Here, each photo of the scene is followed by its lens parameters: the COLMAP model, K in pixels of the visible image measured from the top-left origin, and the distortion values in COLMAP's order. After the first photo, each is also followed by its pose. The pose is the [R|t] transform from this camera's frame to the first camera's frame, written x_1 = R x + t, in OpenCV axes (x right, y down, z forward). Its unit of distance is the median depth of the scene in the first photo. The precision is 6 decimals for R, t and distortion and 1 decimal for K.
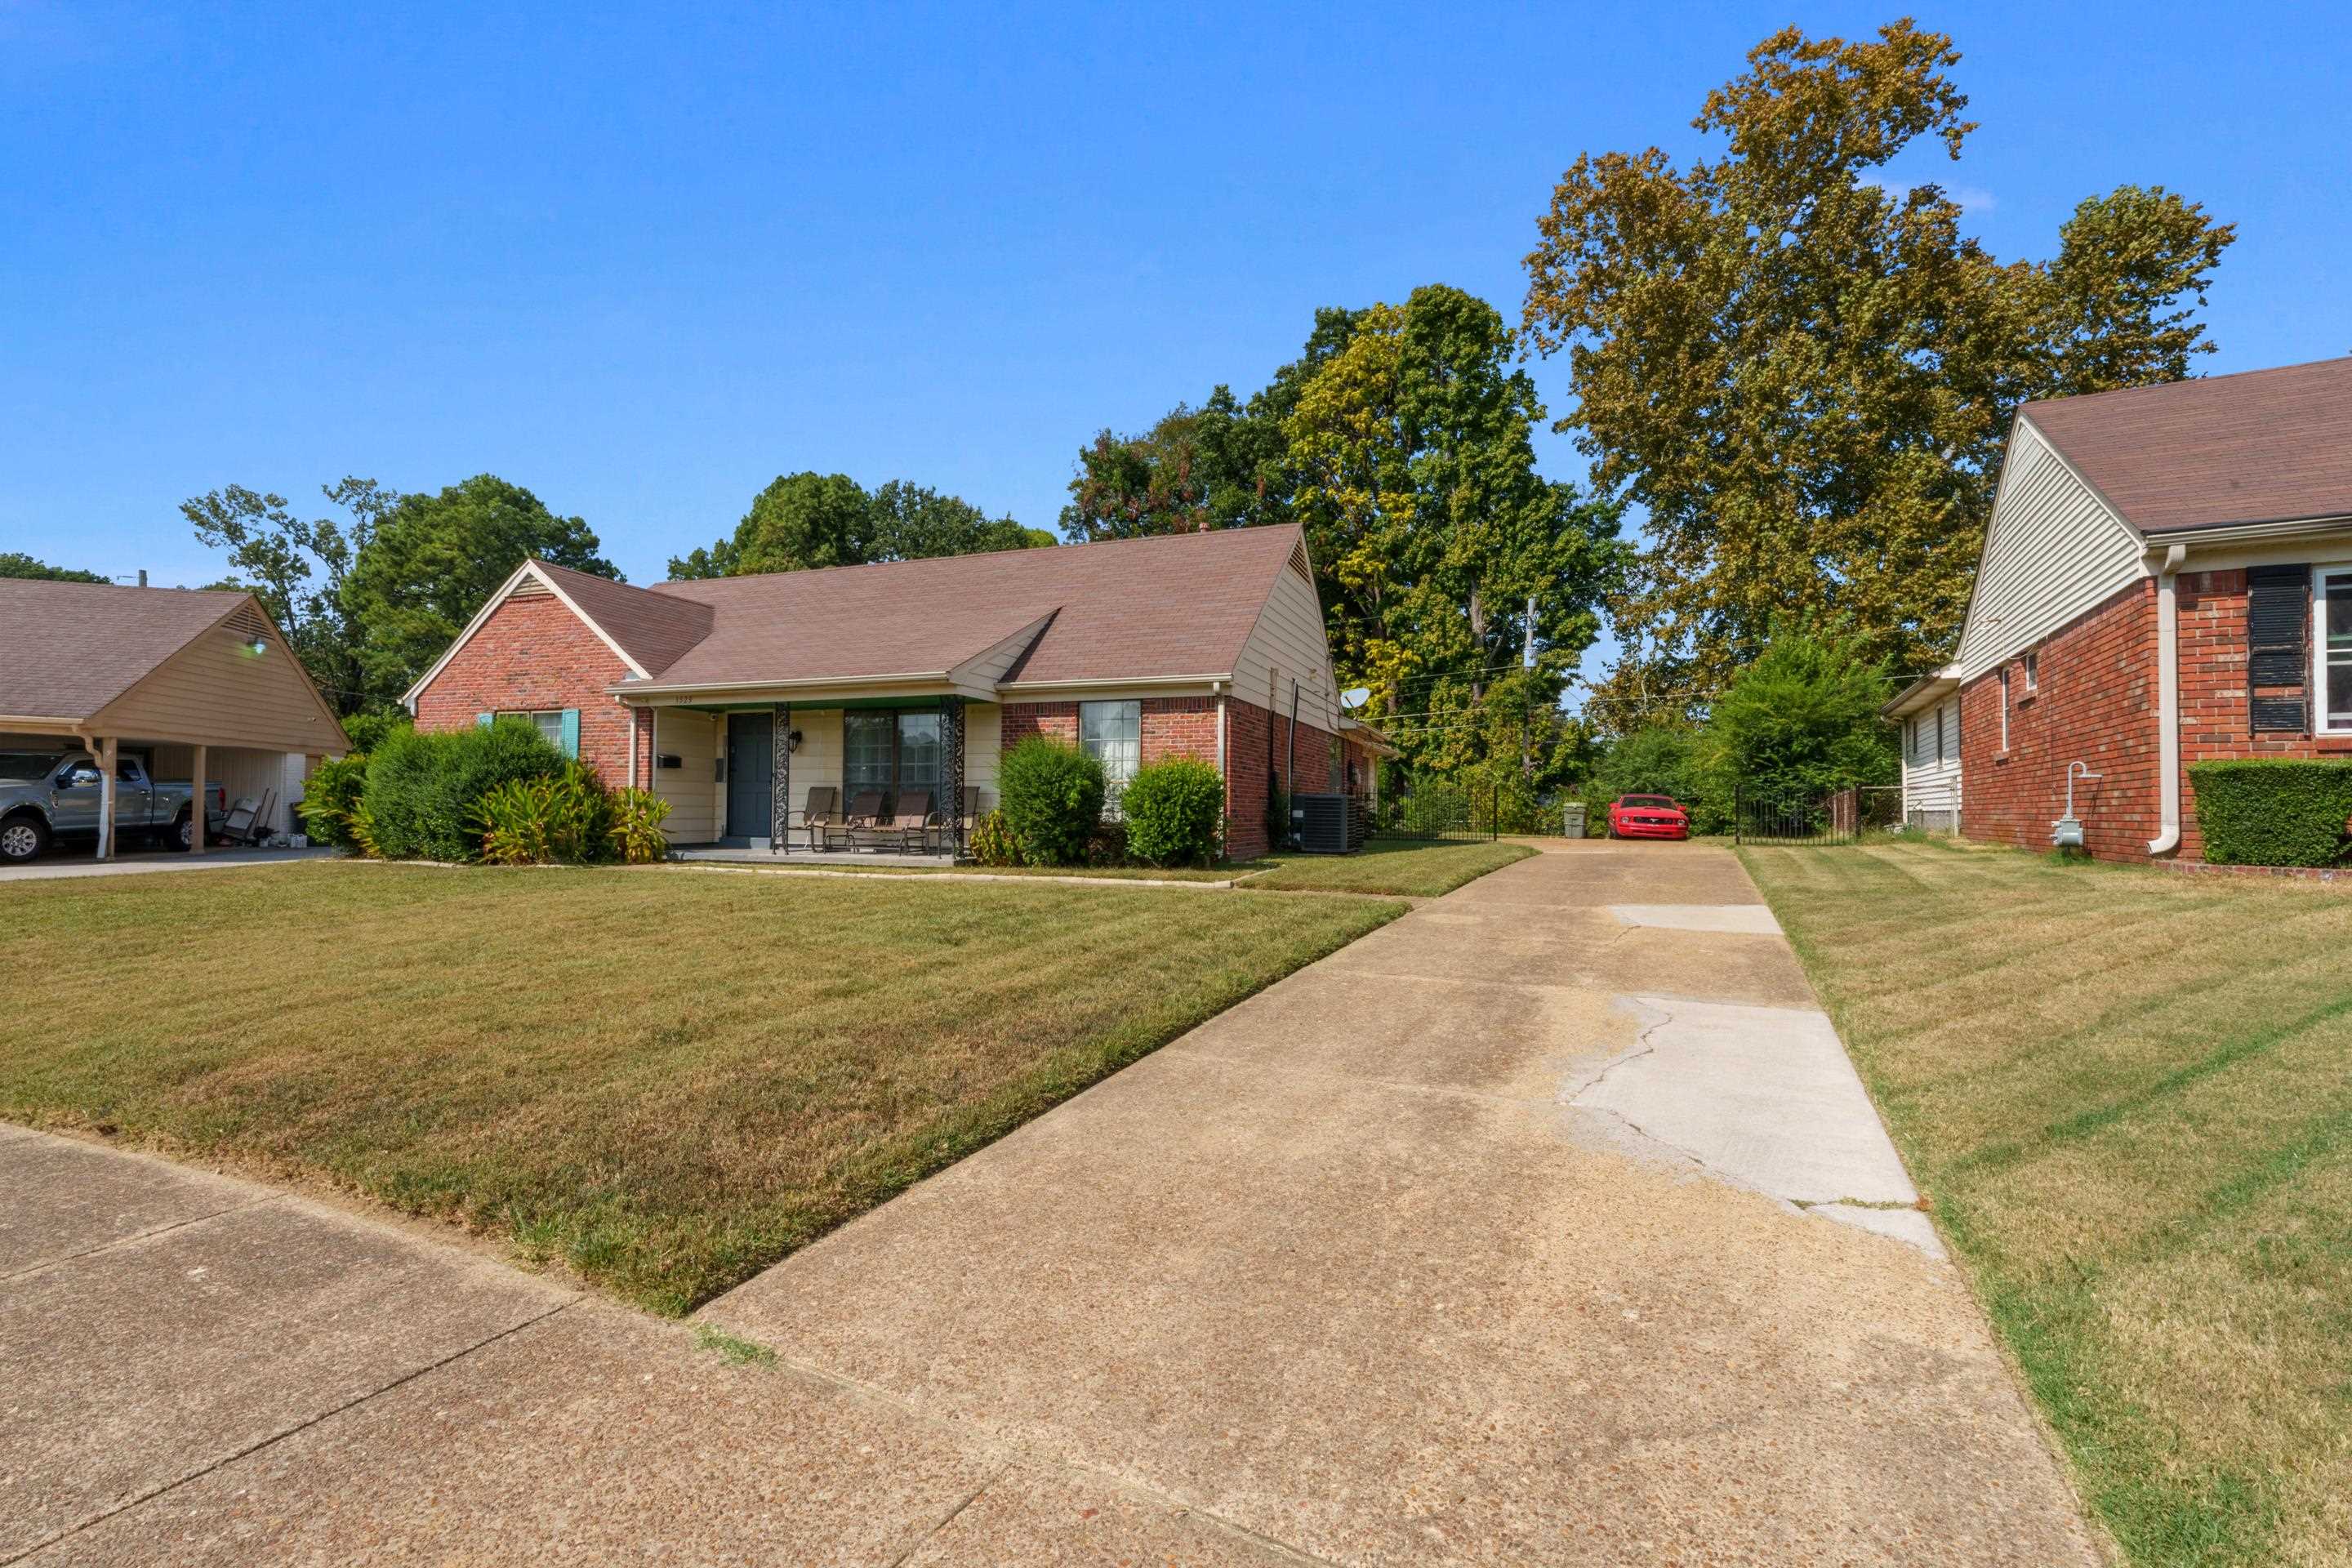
lens RADIAL K [[1045.9, 0, 1194.4], [0, 1045.9, 789.6], [0, 0, 1]] dist [-0.010687, -0.000357]
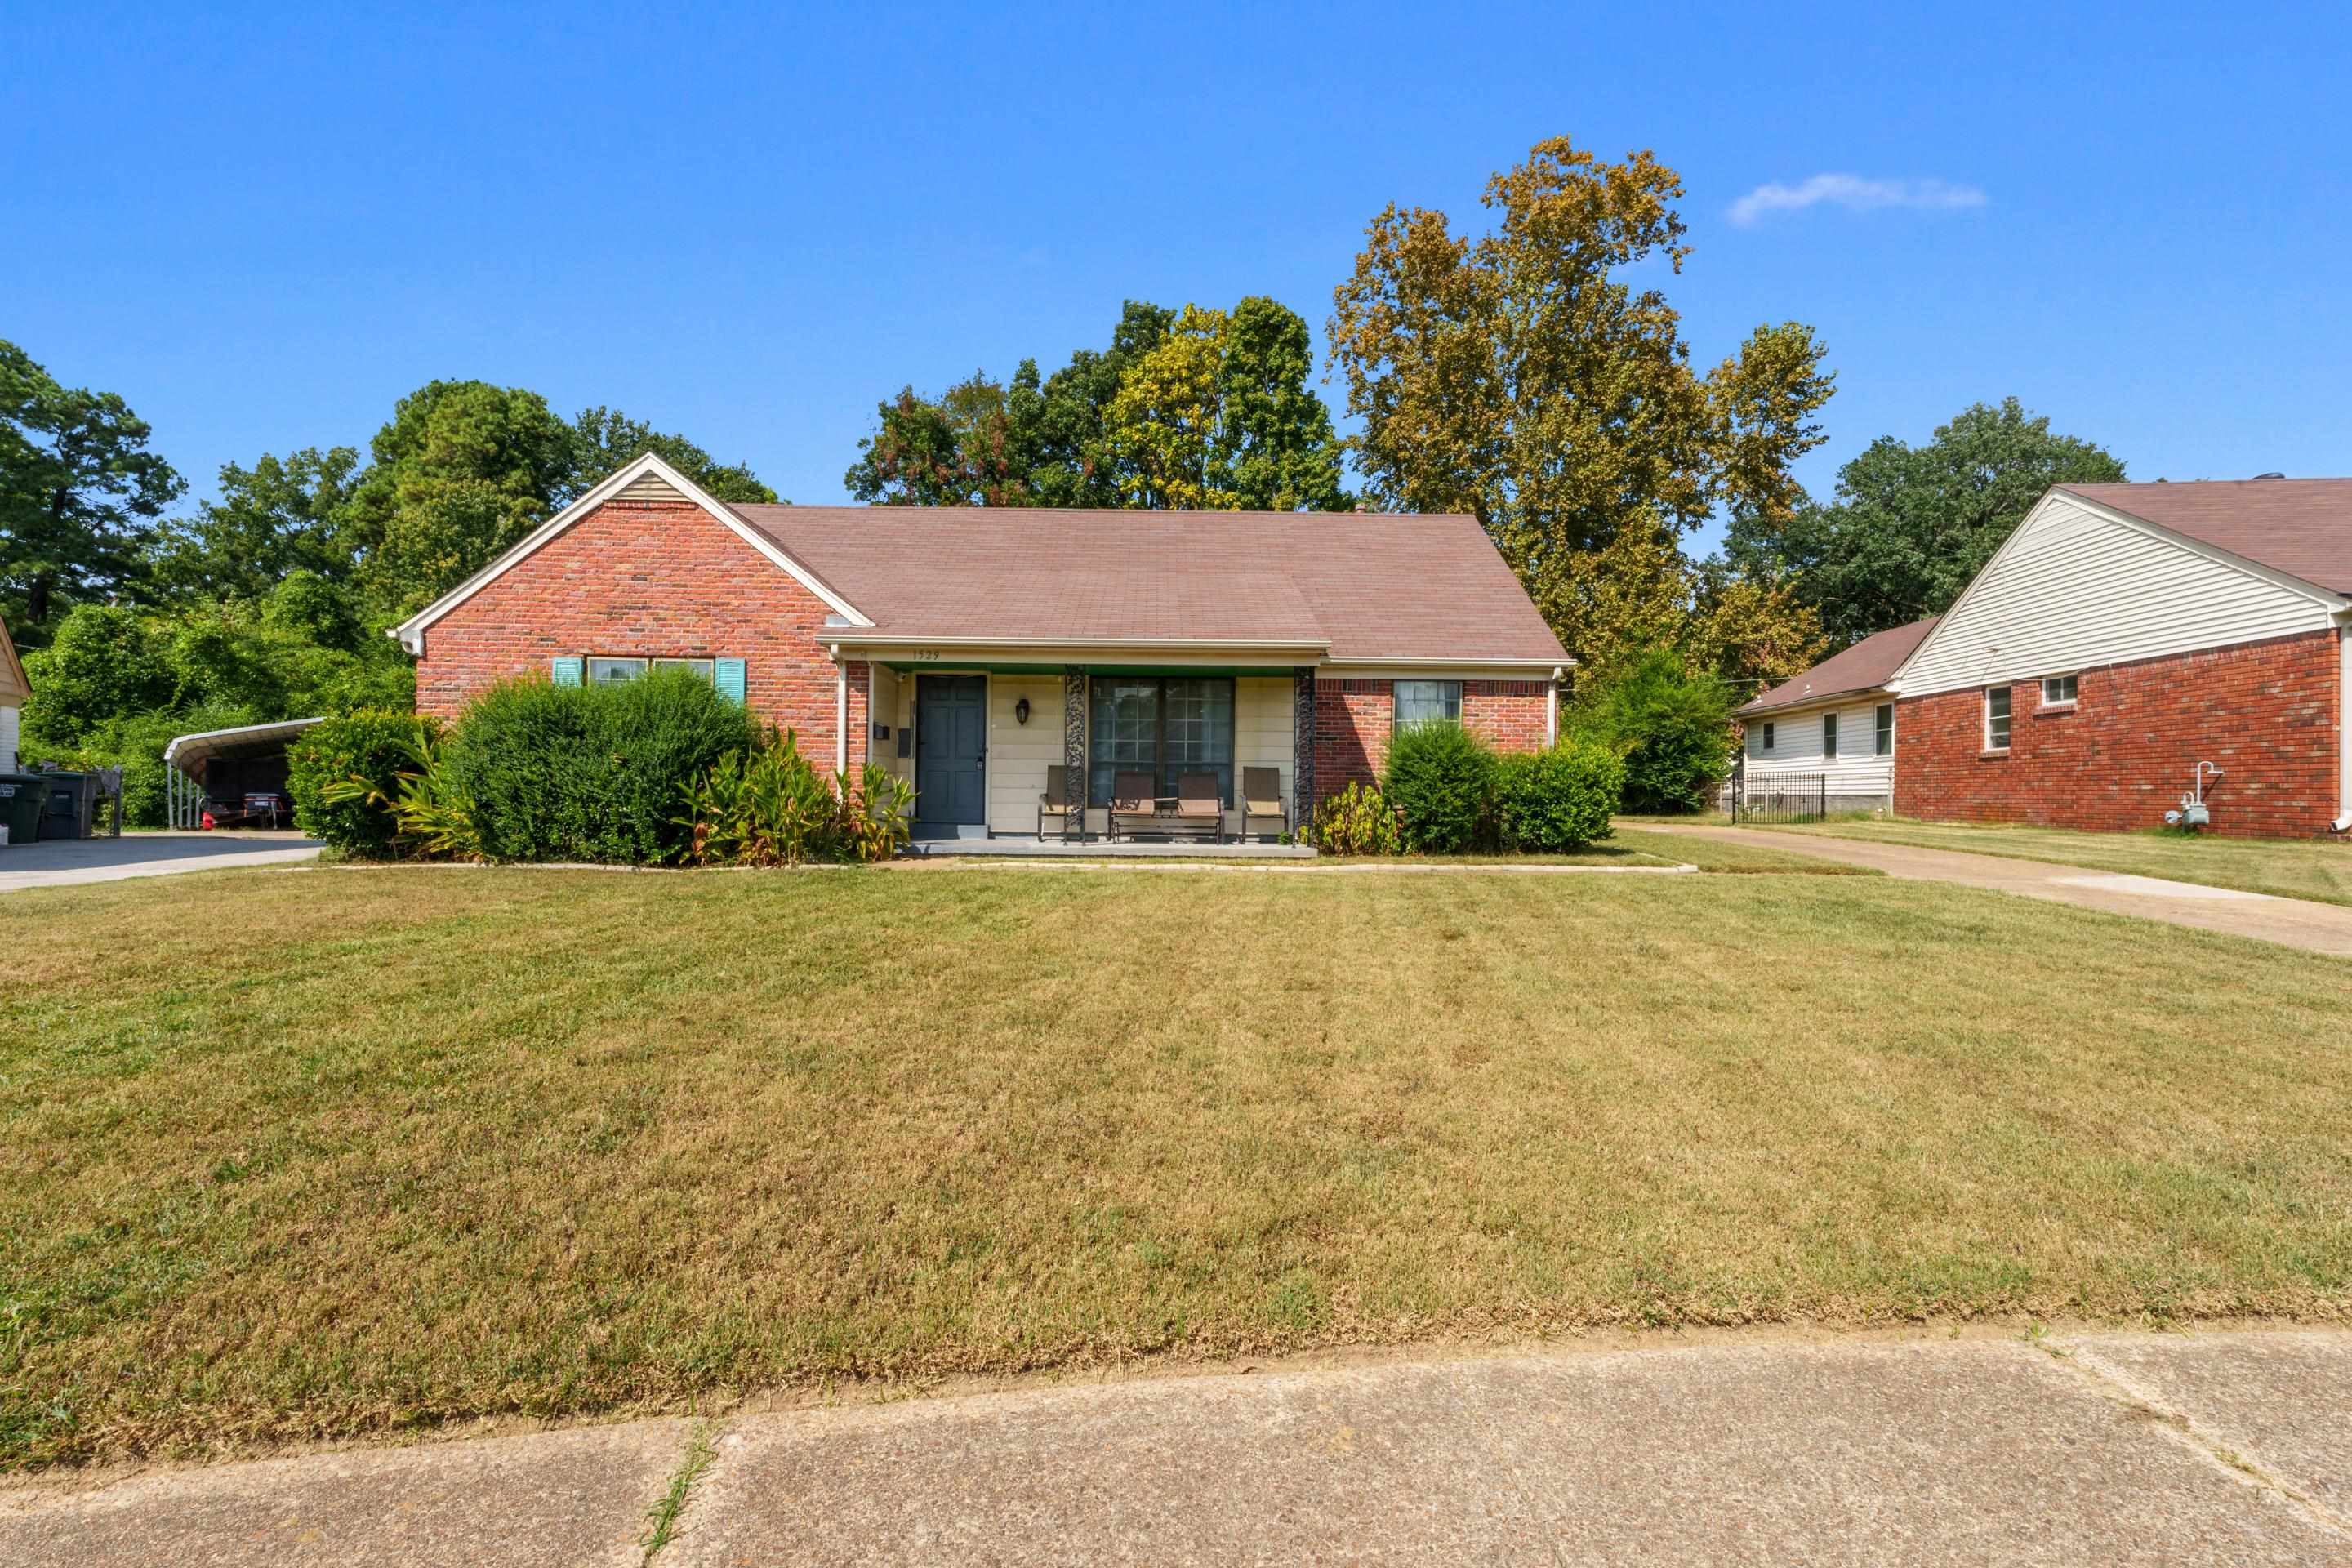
lens RADIAL K [[995.4, 0, 1176.0], [0, 995.4, 784.0], [0, 0, 1]] dist [-0.002379, -0.000929]
pose [[0.927834, 0.006090, 0.372943, -0.470585], [-0.011703, 0.999850, 0.012790, 0.001049], [-0.372809, -0.016232, 0.927766, 0.169324]]
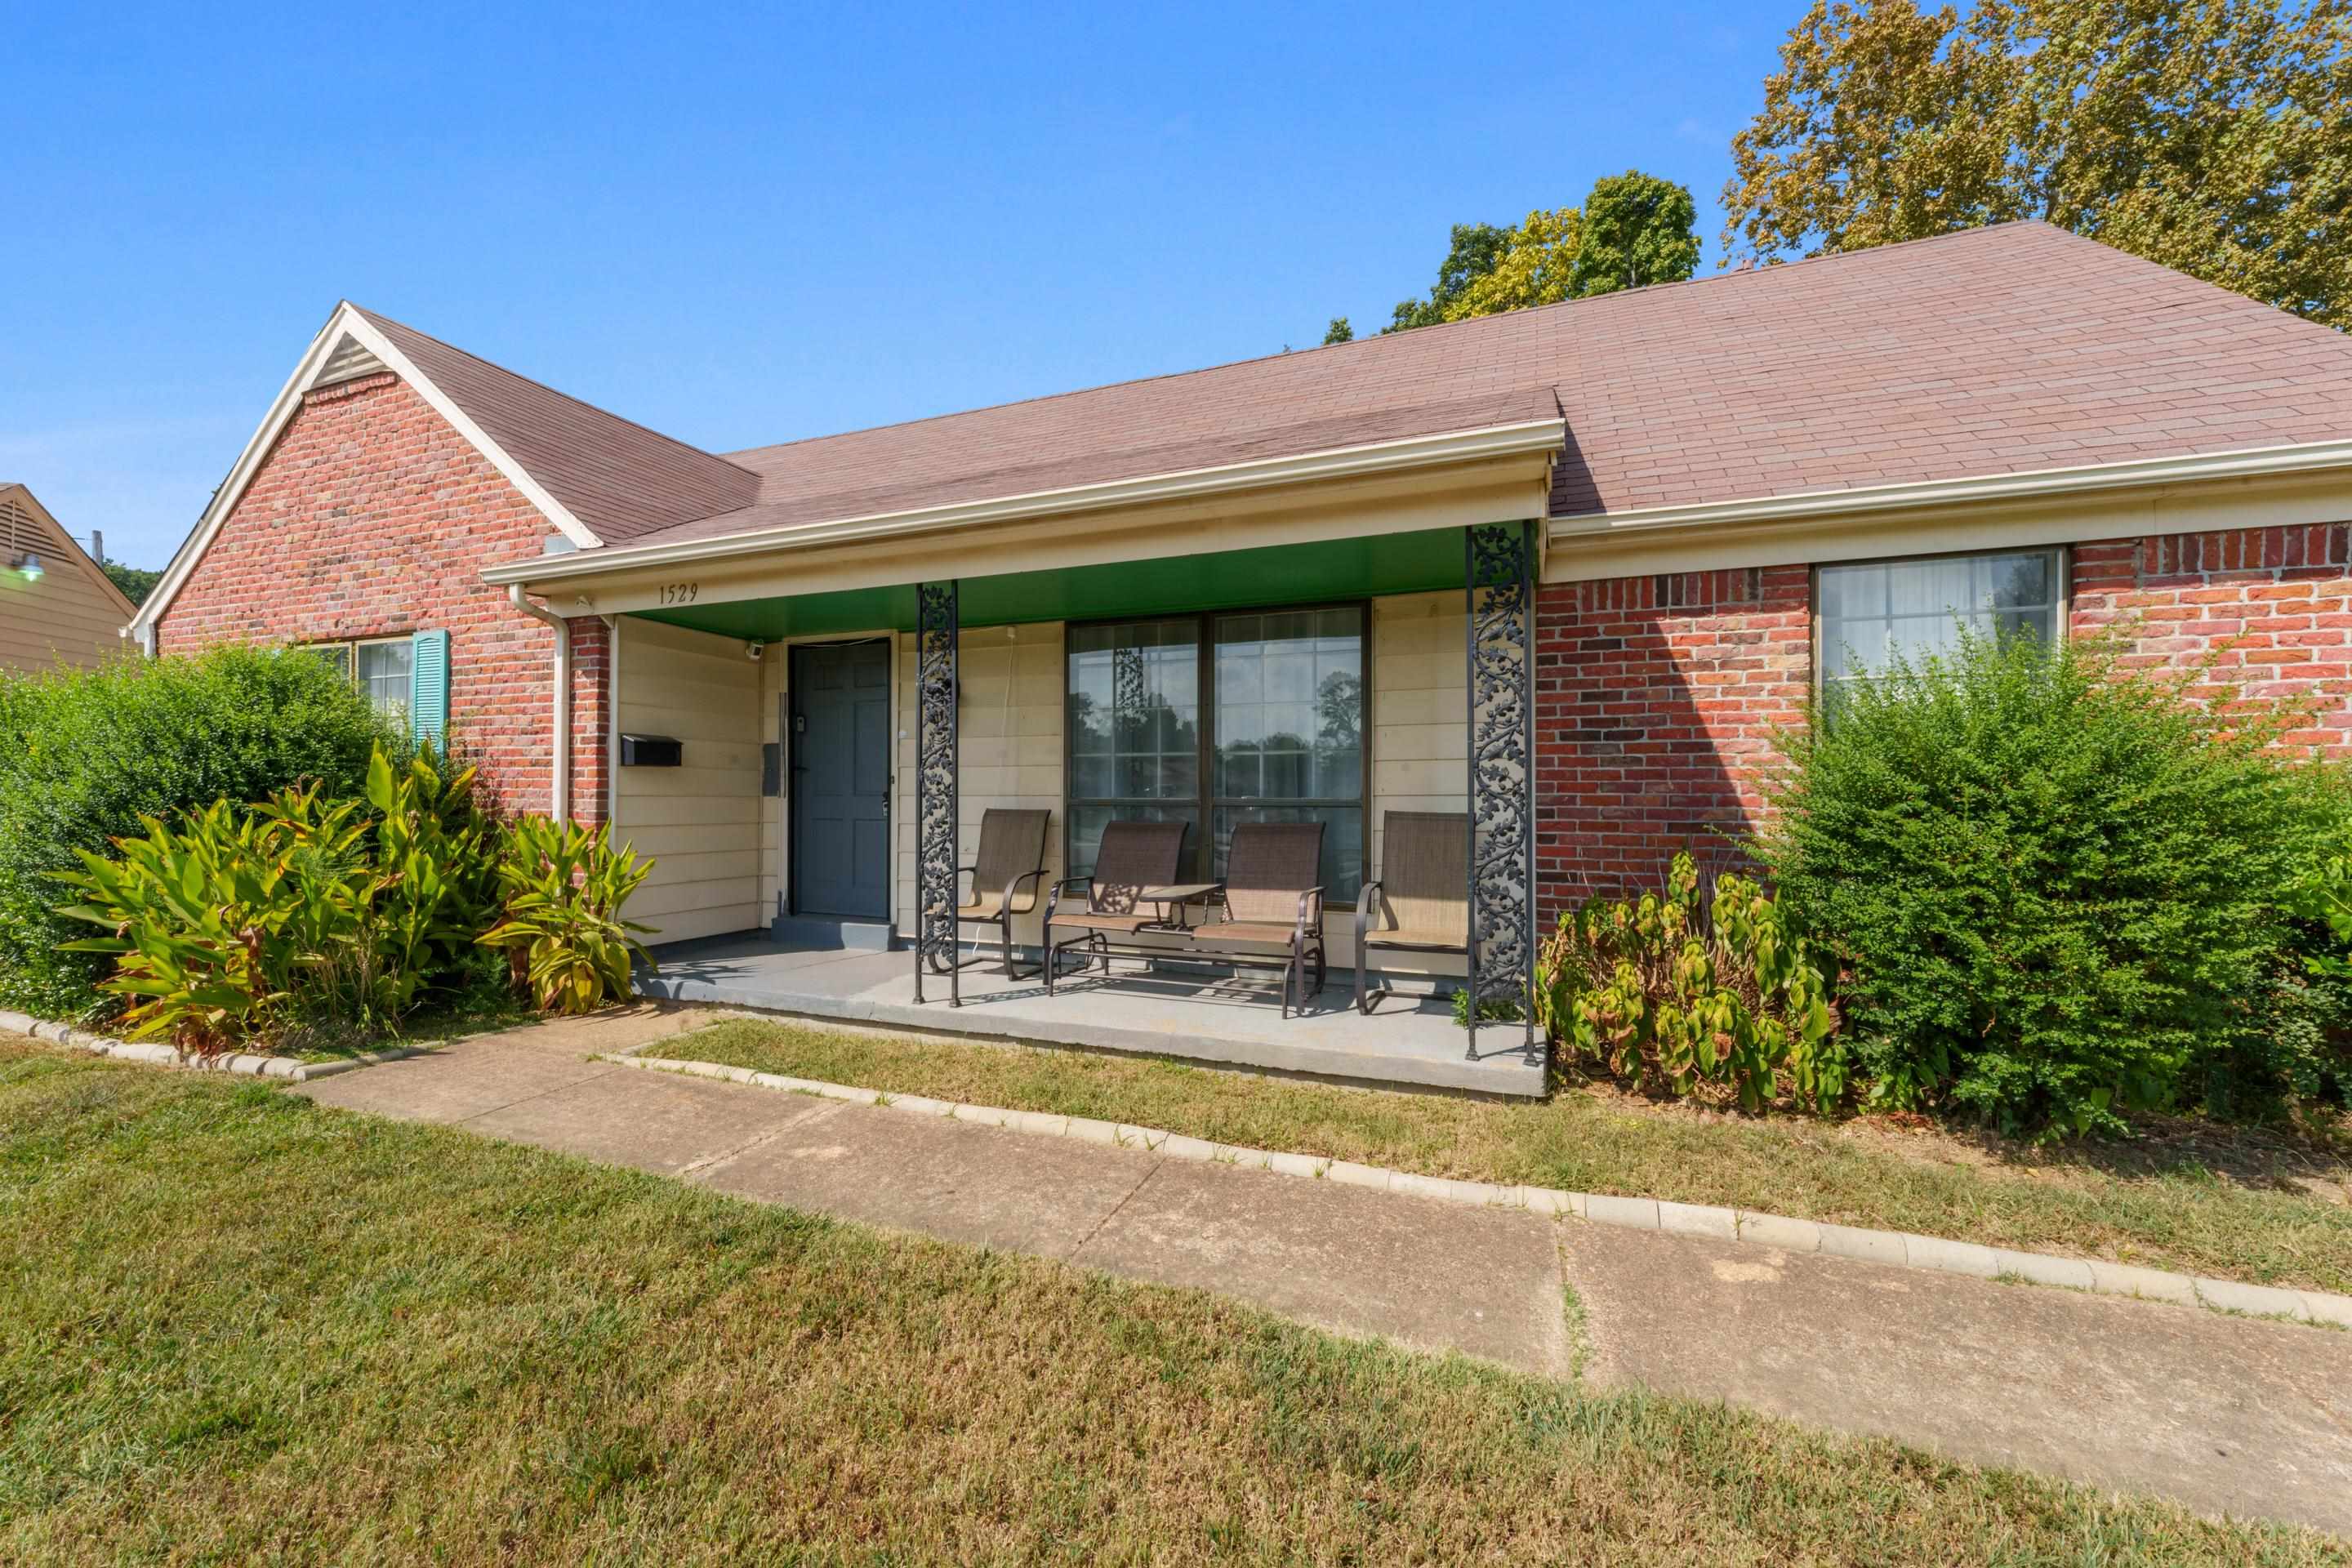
lens RADIAL K [[932.4, 0, 1176.0], [0, 932.4, 784.0], [0, 0, 1]] dist [-0.002831, -0.000101]
pose [[0.999705, -0.005428, -0.023659, -0.231279], [0.005607, 0.999956, 0.007505, -0.012241], [0.023617, -0.007635, 0.999692, 0.513759]]
